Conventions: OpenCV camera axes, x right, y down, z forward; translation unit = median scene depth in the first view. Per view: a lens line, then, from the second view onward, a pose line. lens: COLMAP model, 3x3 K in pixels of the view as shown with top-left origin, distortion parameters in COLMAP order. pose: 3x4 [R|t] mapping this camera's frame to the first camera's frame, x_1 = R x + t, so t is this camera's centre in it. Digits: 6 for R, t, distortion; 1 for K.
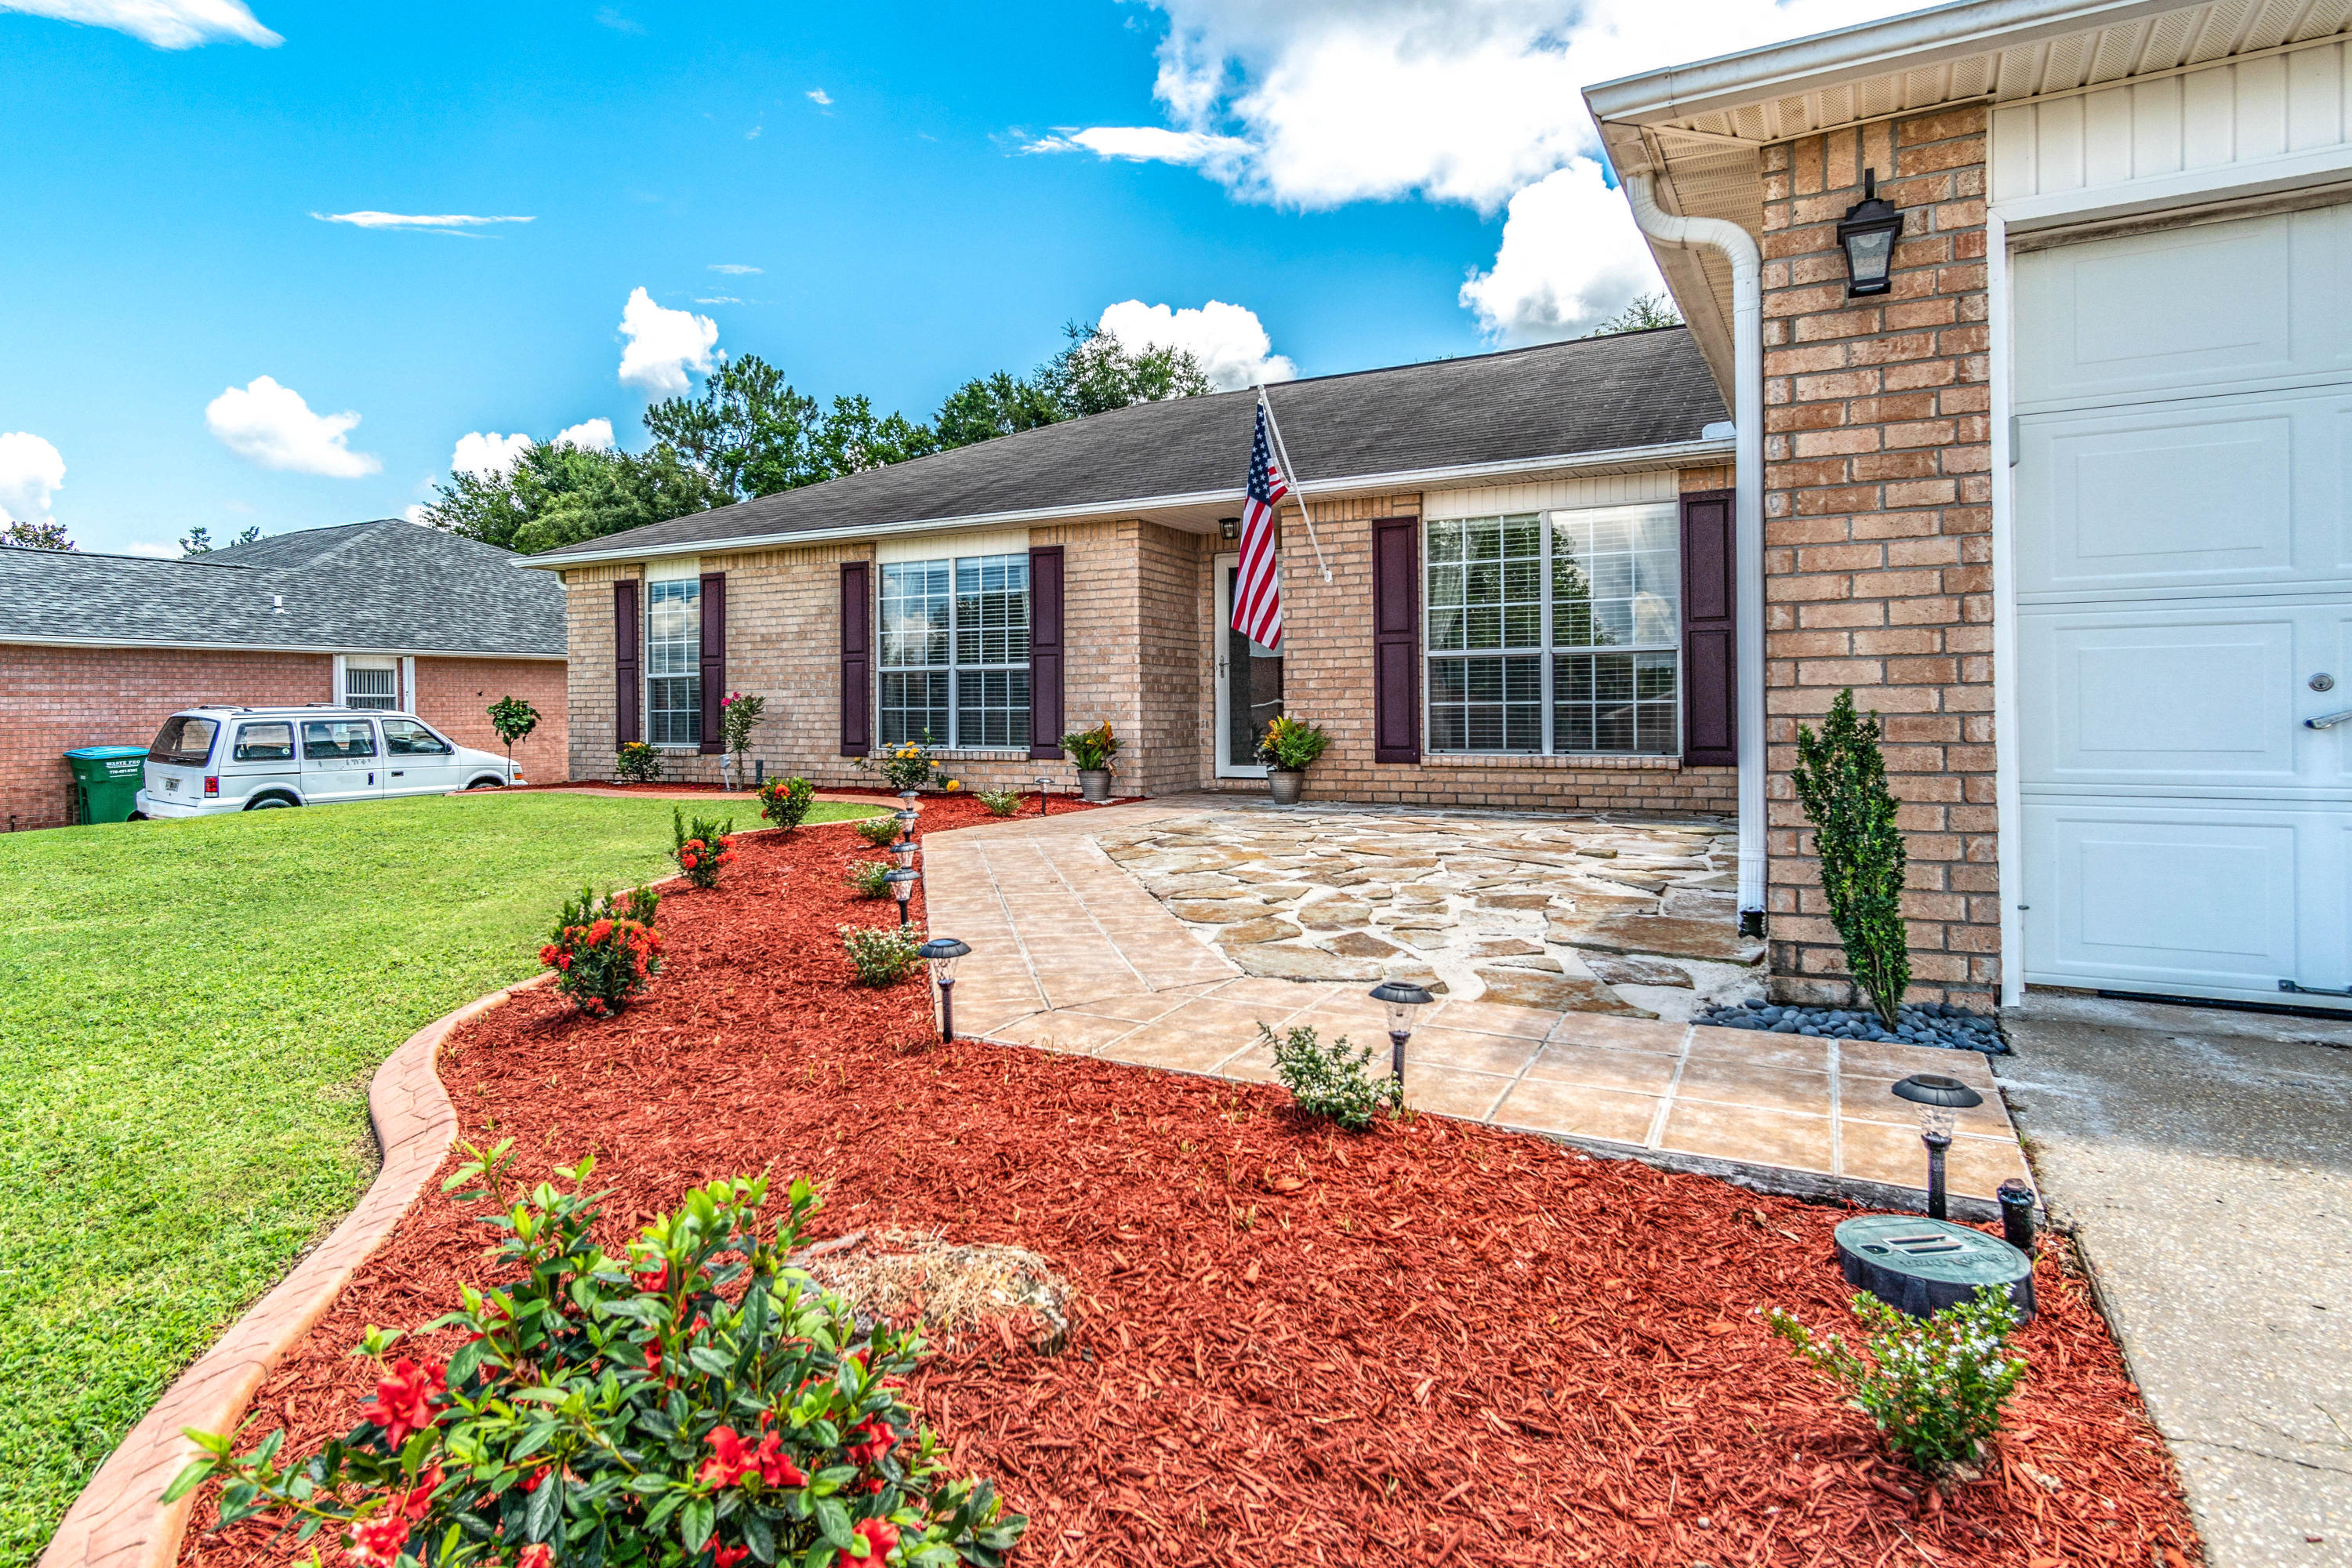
lens RADIAL K [[1258.1, 0, 1171.1], [0, 1258.1, 712.2], [0, 0, 1]] dist [-0.000593, 0.000080]
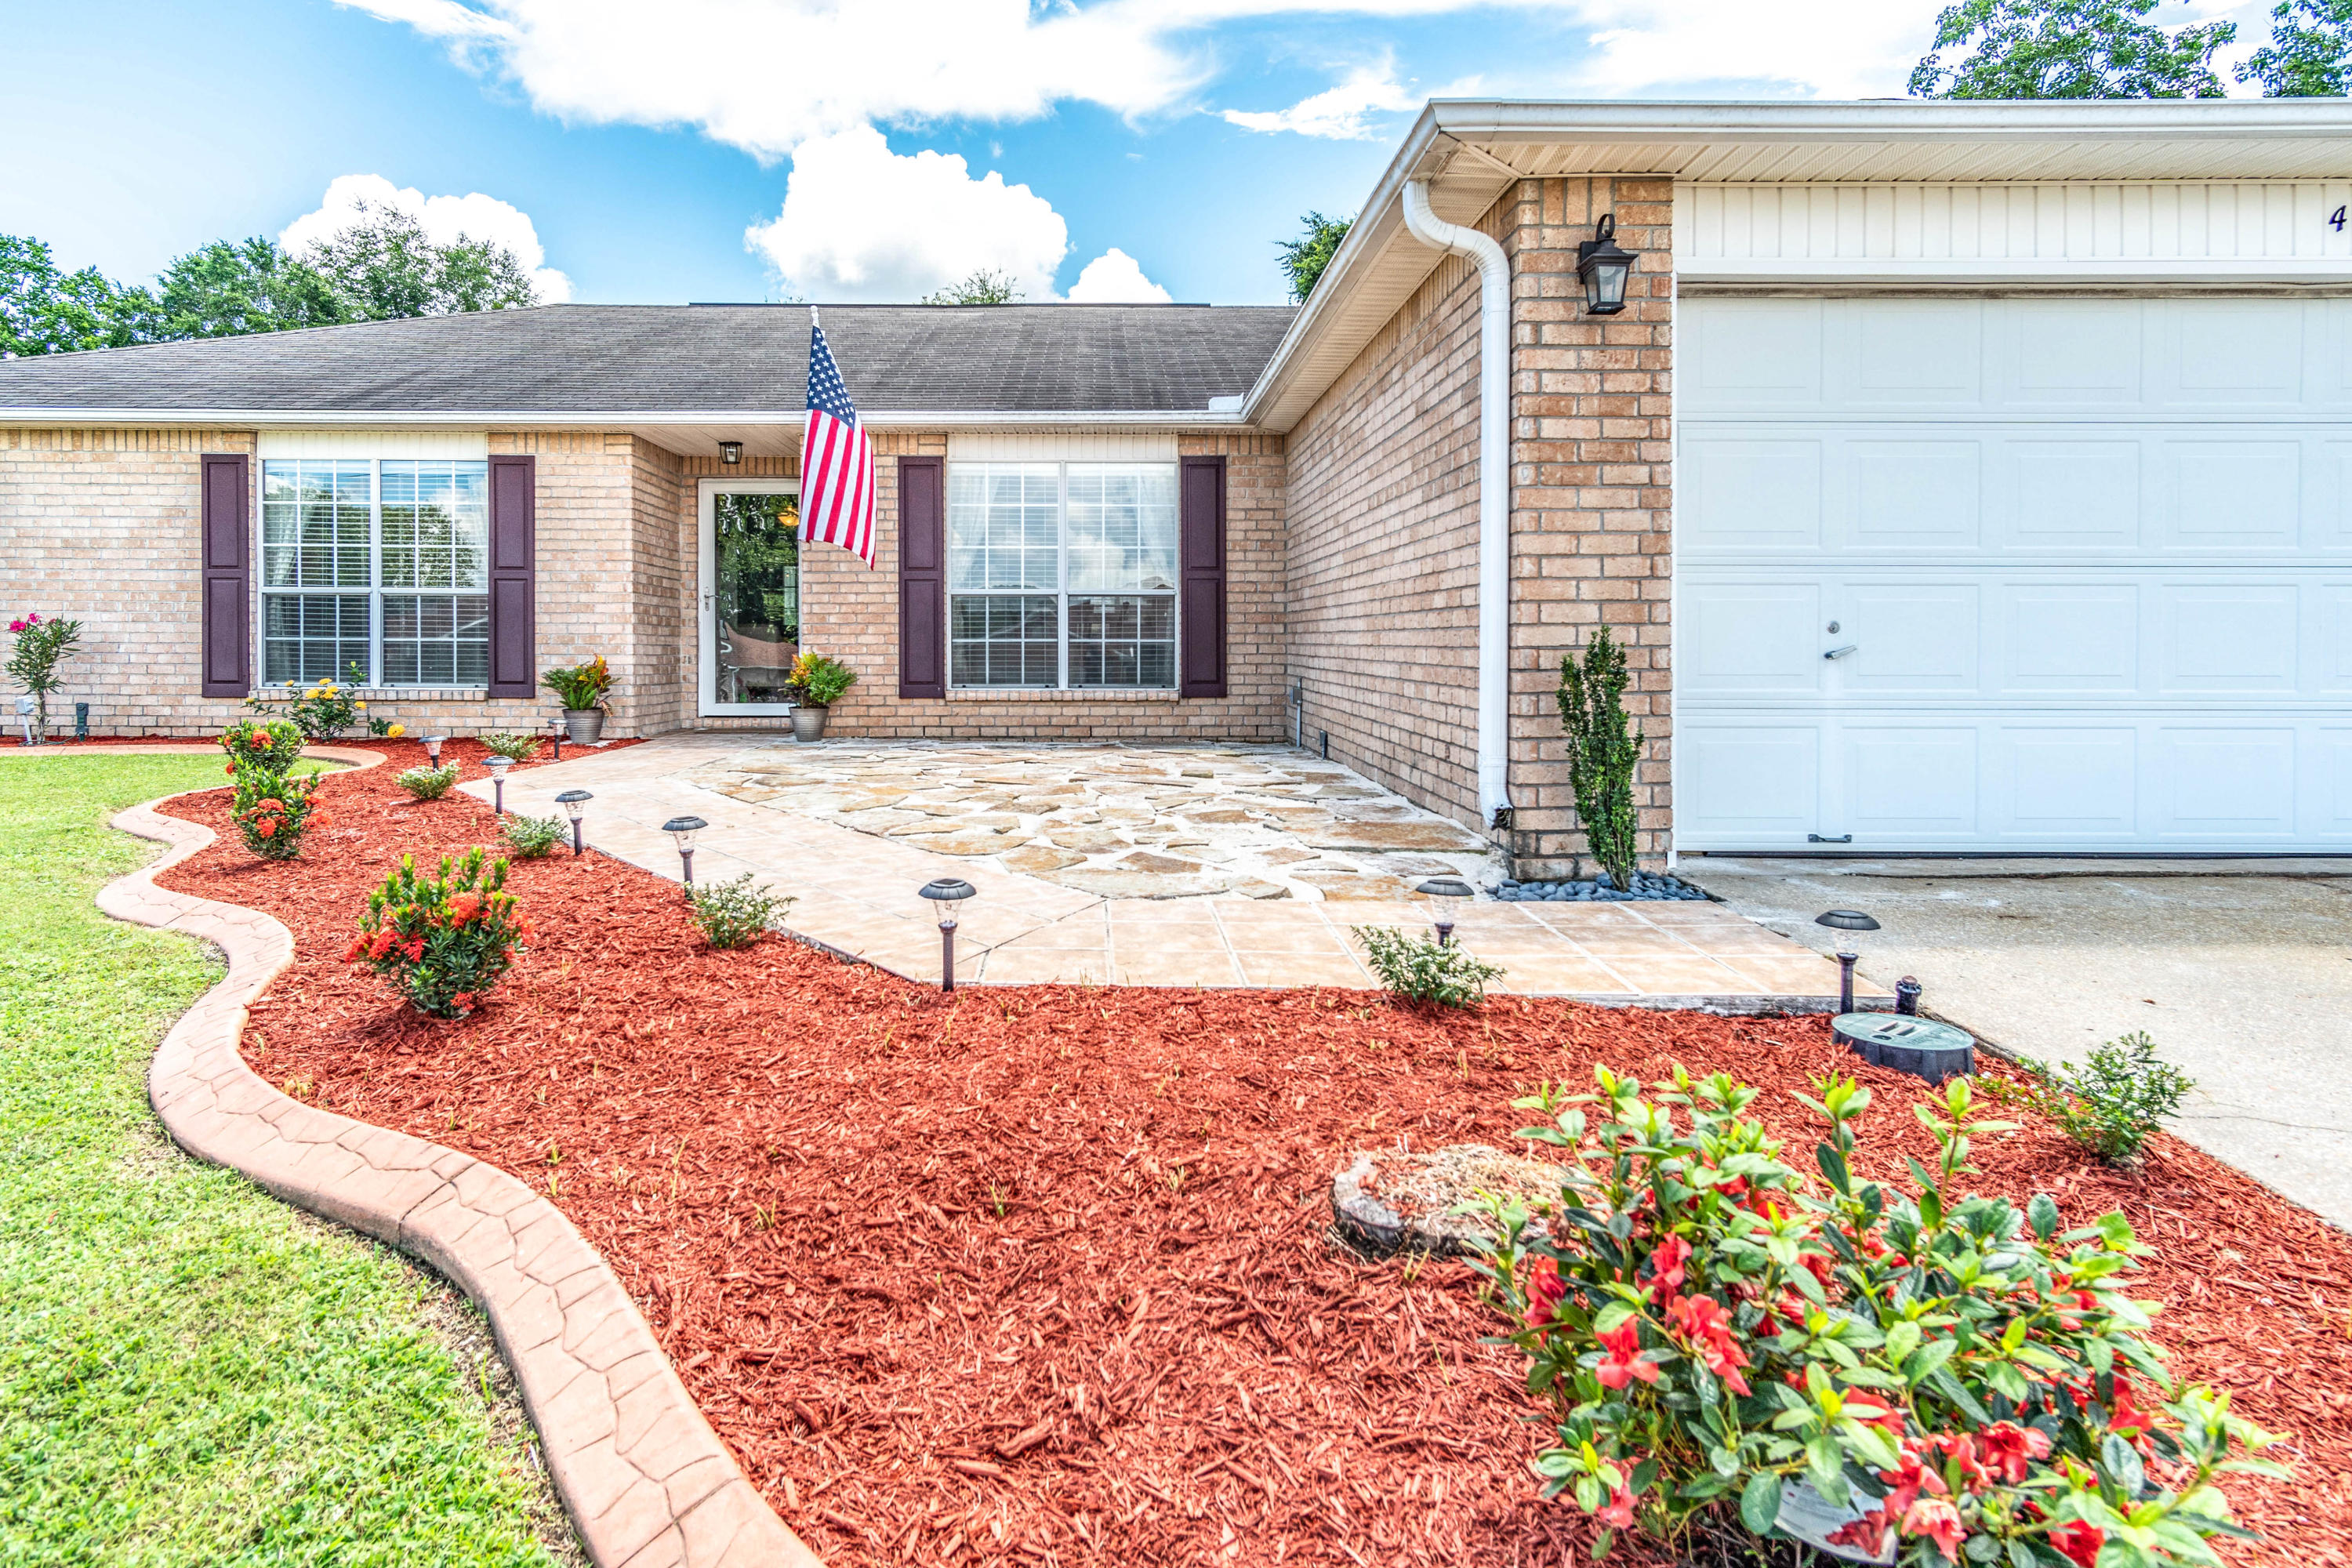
lens RADIAL K [[1222.4, 0, 1175.7], [0, 1222.4, 669.1], [0, 0, 1]] dist [-0.000136, 0.000329]
pose [[0.877050, 0.001397, 0.480397, -0.121176], [-0.008002, 0.999900, 0.011701, 0.004028], [-0.480333, -0.014107, 0.876973, 0.036920]]
